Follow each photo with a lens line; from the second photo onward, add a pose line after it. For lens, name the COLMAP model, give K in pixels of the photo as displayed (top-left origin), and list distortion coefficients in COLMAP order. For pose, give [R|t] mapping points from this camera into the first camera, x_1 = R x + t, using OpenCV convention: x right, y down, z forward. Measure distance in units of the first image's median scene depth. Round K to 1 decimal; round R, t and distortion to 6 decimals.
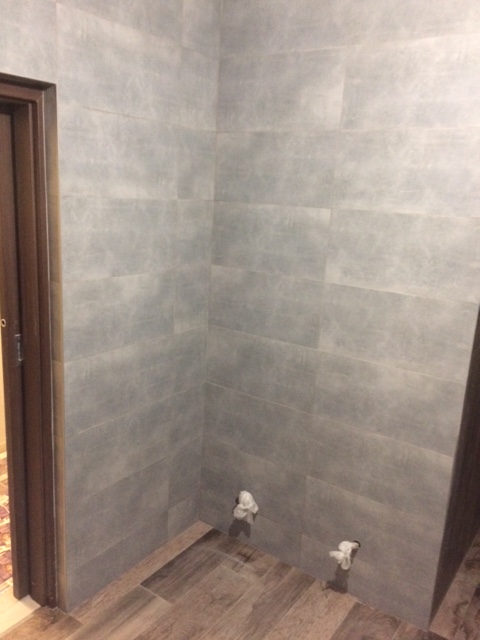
lens RADIAL K [[540.1, 0, 239.3], [0, 540.1, 323.3], [0, 0, 1]] dist [0.046168, -0.069521]
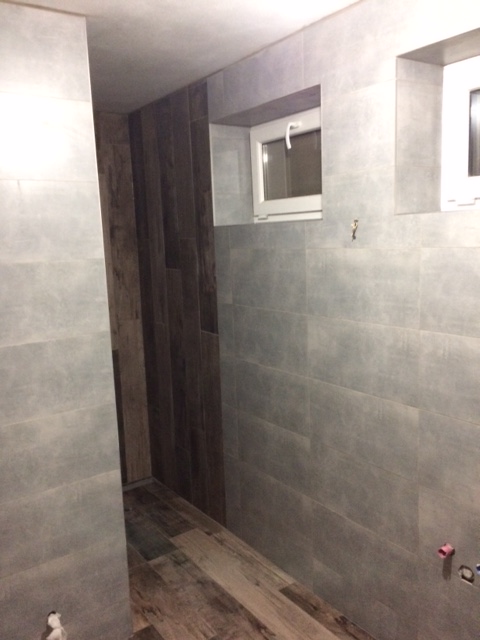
lens RADIAL K [[540.1, 0, 238.1], [0, 540.1, 318.9], [0, 0, 1]] dist [0.046168, -0.069521]
pose [[0.342489, -0.212711, 0.915126, -0.435374], [0.279477, 0.953007, 0.116920, -0.100005], [-0.896992, 0.215713, 0.385842, 0.258340]]
